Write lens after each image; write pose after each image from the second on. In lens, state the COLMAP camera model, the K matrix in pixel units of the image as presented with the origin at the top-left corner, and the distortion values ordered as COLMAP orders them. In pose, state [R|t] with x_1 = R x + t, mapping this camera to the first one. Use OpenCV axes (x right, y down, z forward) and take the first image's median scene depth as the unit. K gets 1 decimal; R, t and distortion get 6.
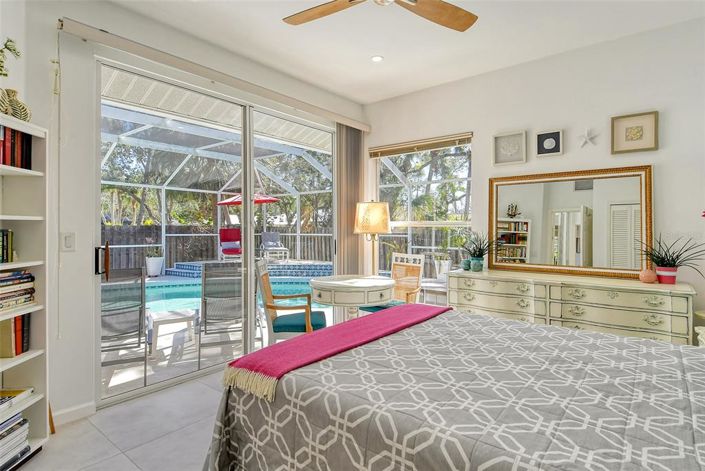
lens RADIAL K [[377.4, 0, 364.5], [0, 377.4, 236.0], [0, 0, 1]] dist [0.021658, -0.000443]
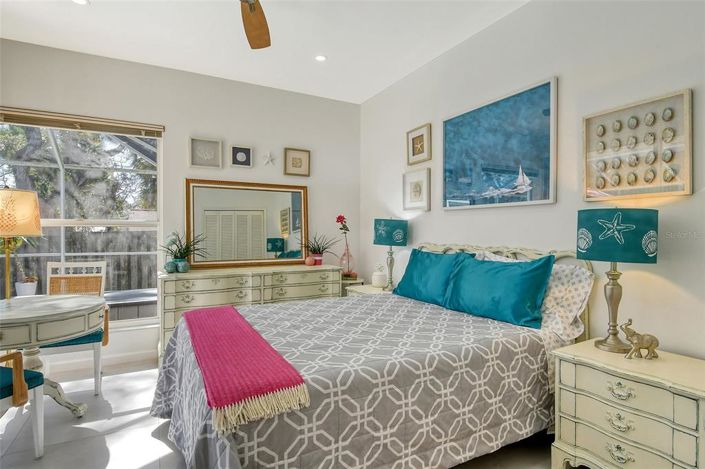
lens RADIAL K [[377.4, 0, 364.5], [0, 377.4, 235.0], [0, 0, 1]] dist [0.021658, -0.000443]
pose [[0.384072, -0.015626, 0.923171, -0.500378], [0.017339, 0.999803, 0.009709, -0.006340], [-0.923140, 0.012278, 0.384267, 0.221789]]
